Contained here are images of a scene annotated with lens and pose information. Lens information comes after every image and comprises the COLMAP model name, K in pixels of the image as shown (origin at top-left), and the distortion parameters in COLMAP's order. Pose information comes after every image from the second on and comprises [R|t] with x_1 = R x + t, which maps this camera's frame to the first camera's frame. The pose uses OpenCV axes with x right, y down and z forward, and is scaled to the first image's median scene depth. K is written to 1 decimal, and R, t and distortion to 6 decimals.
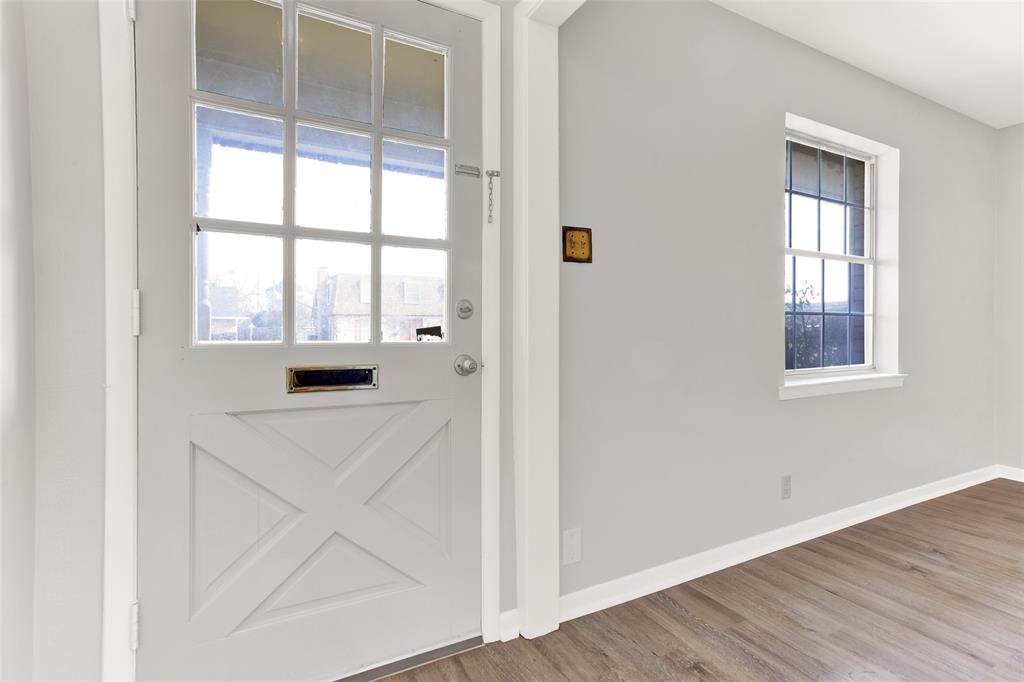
lens RADIAL K [[492.2, 0, 509.5], [0, 492.2, 325.4], [0, 0, 1]] dist [-0.013565, 0.000371]
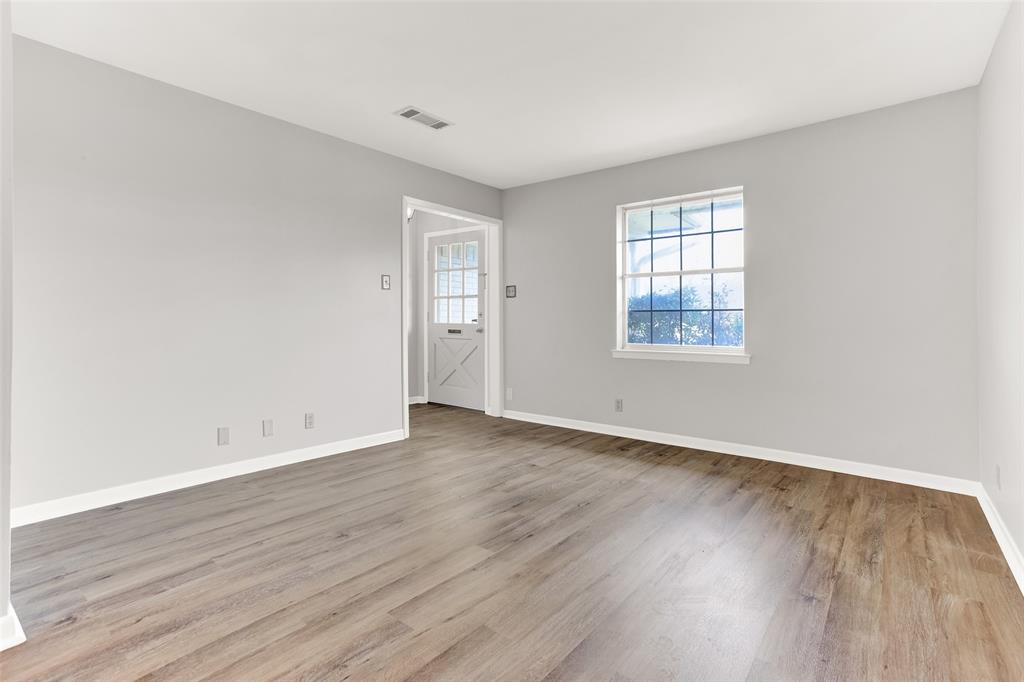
lens RADIAL K [[492.2, 0, 509.5], [0, 492.2, 325.4], [0, 0, 1]] dist [-0.013565, 0.000371]
pose [[0.386537, -0.003930, -0.922265, 3.135617], [-0.013317, 0.999863, -0.009842, 0.076276], [0.922178, 0.016086, 0.386432, -0.162490]]
